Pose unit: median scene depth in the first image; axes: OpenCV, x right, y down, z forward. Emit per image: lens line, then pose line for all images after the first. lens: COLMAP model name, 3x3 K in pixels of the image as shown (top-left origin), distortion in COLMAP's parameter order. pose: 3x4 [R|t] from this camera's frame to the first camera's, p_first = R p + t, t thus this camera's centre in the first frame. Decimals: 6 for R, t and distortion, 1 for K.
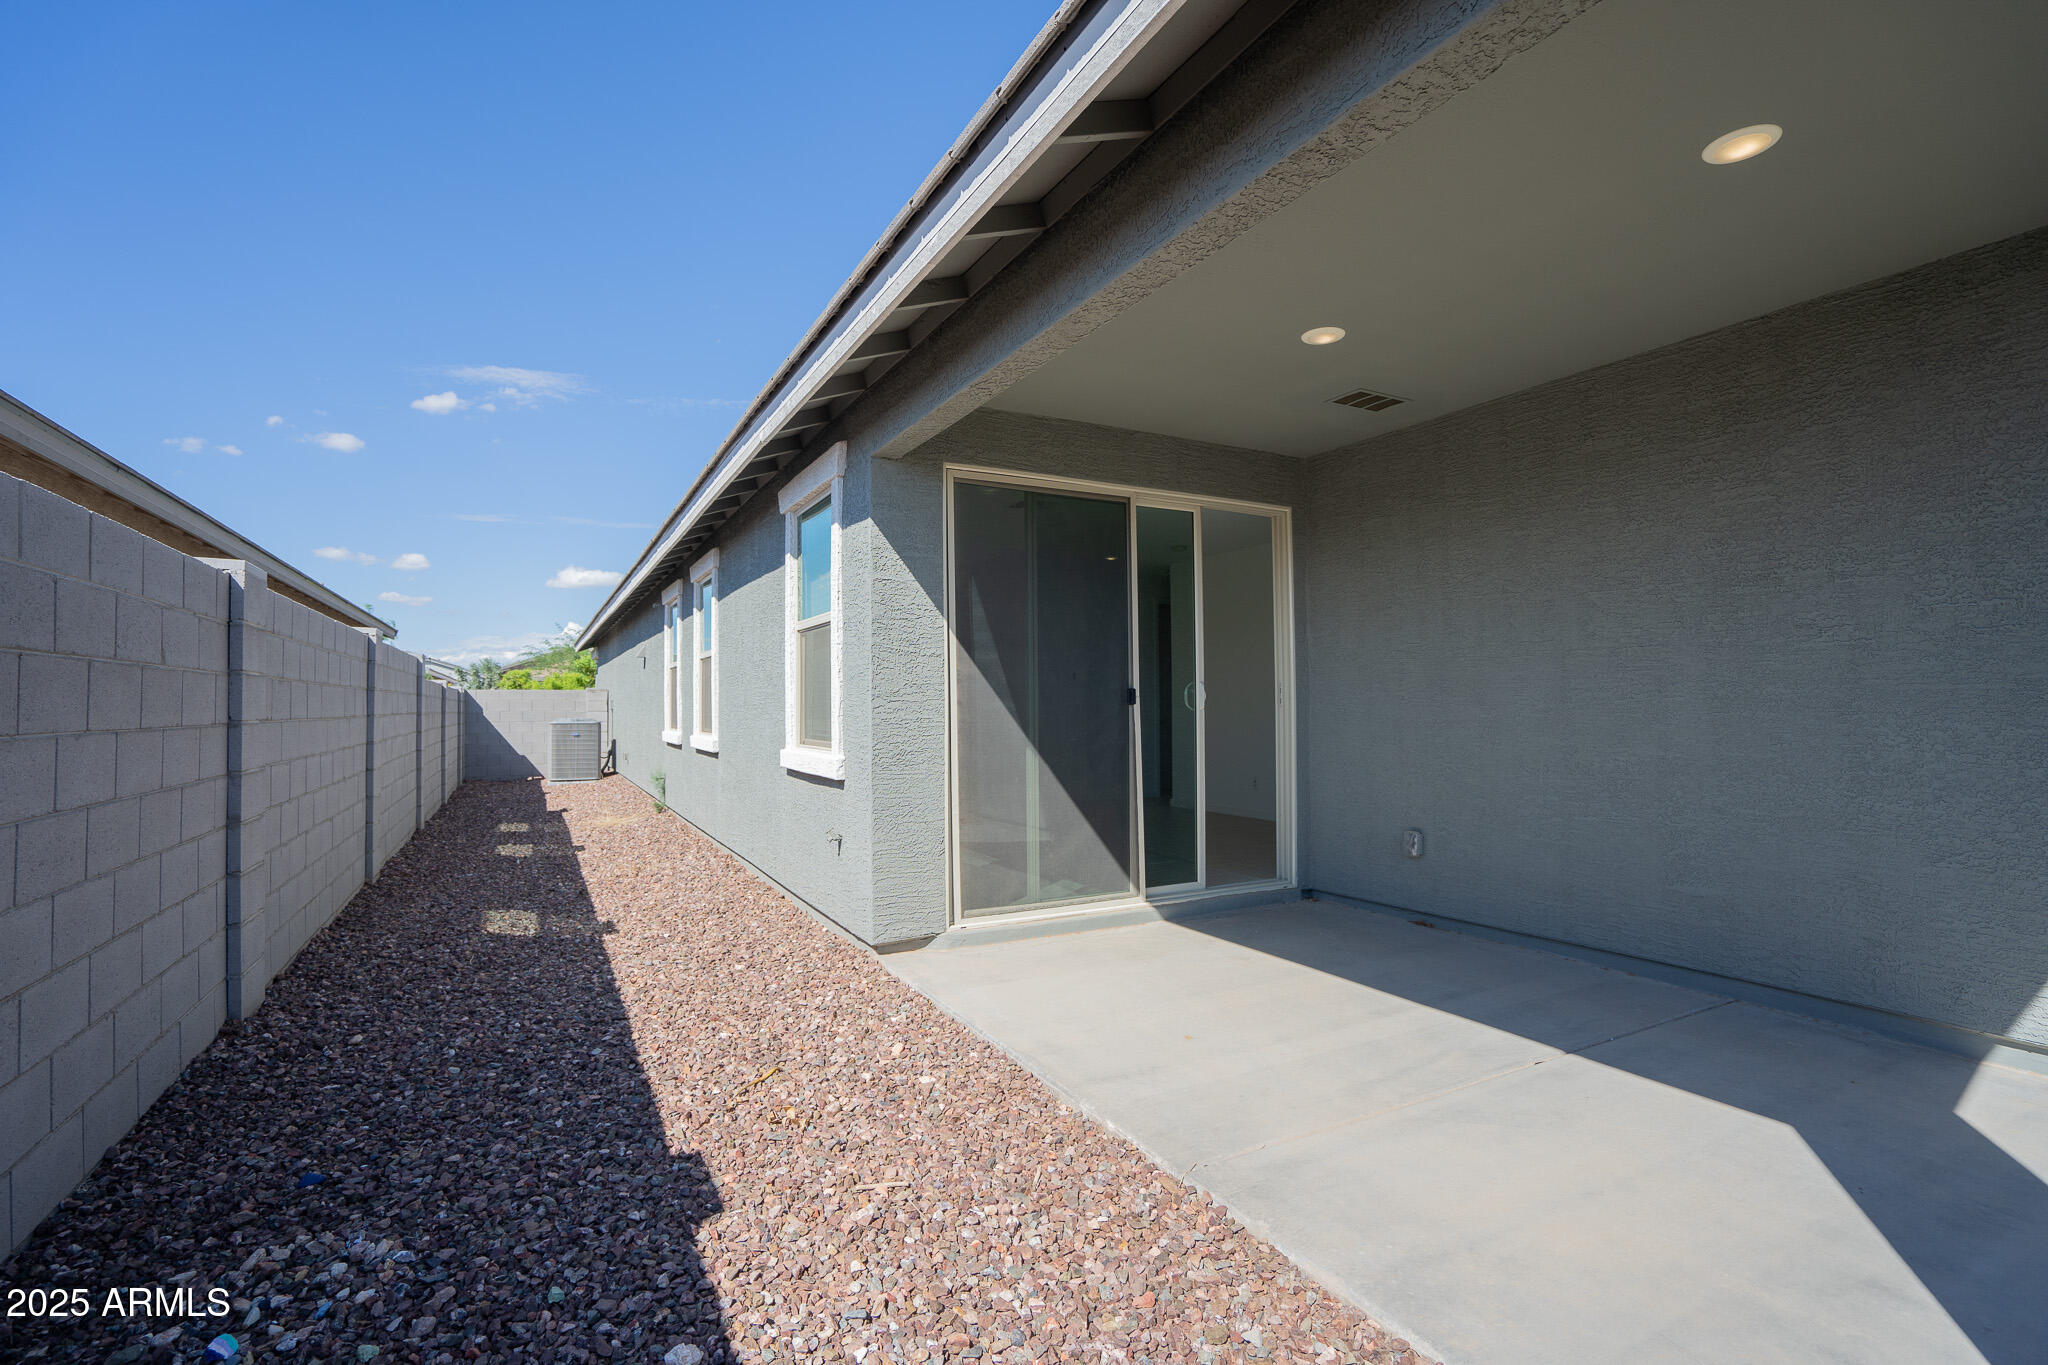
lens RADIAL K [[935.4, 0, 1050.6], [0, 935.4, 663.7], [0, 0, 1]] dist [-0.029485, 0.008557]
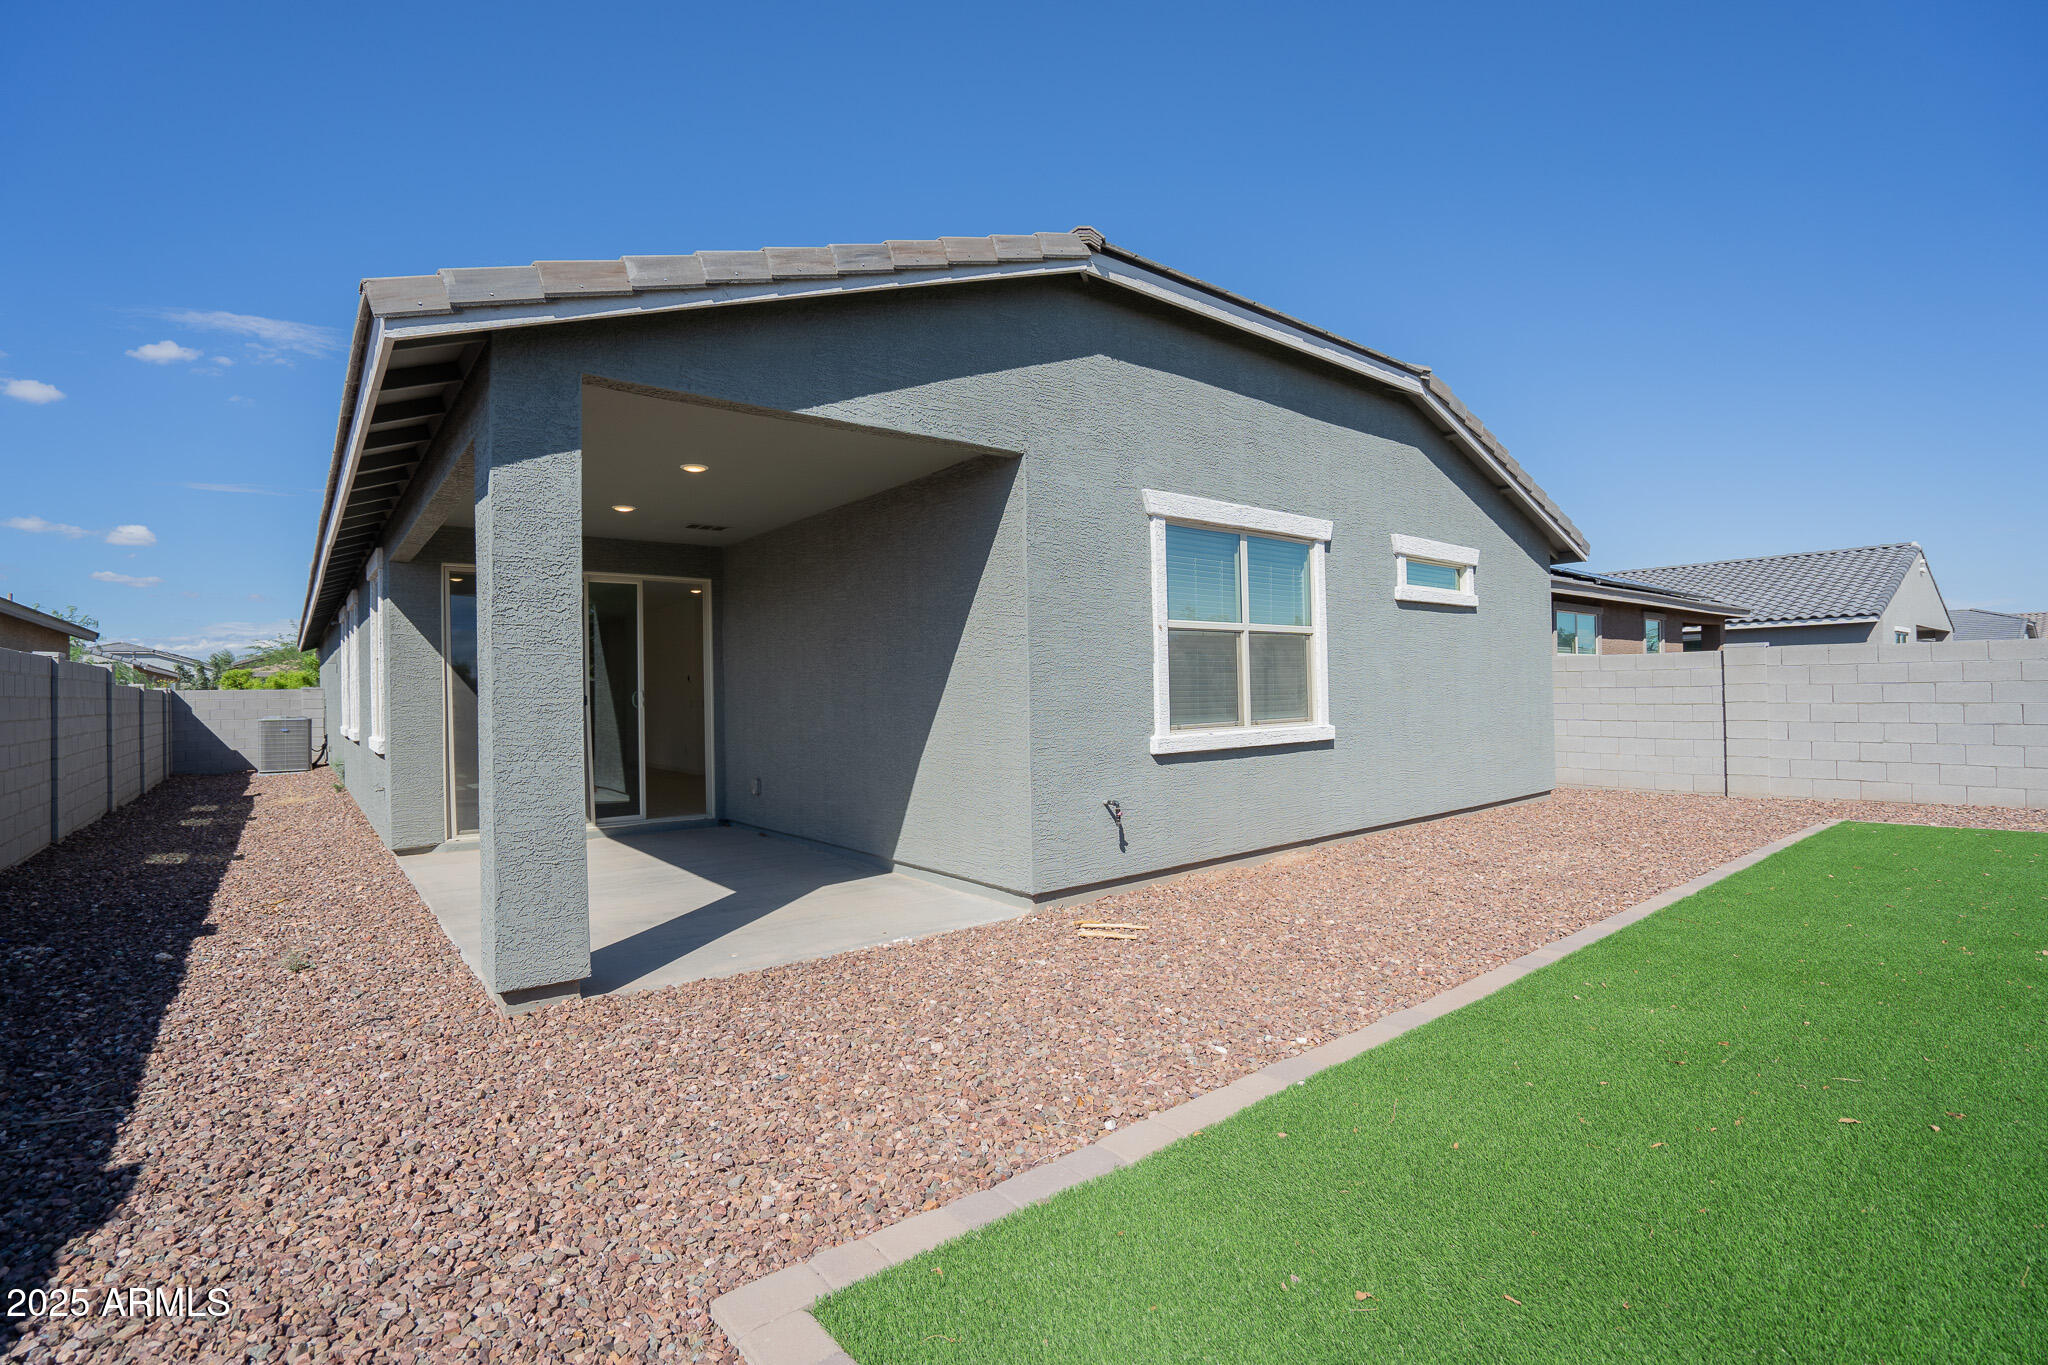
lens RADIAL K [[935.4, 0, 1036.7], [0, 935.4, 684.4], [0, 0, 1]] dist [-0.029485, 0.008557]
pose [[0.985078, -0.007617, 0.171940, 0.309946], [0.001621, 0.999387, 0.034984, -0.026239], [-0.172101, -0.034183, 0.984486, -0.386794]]
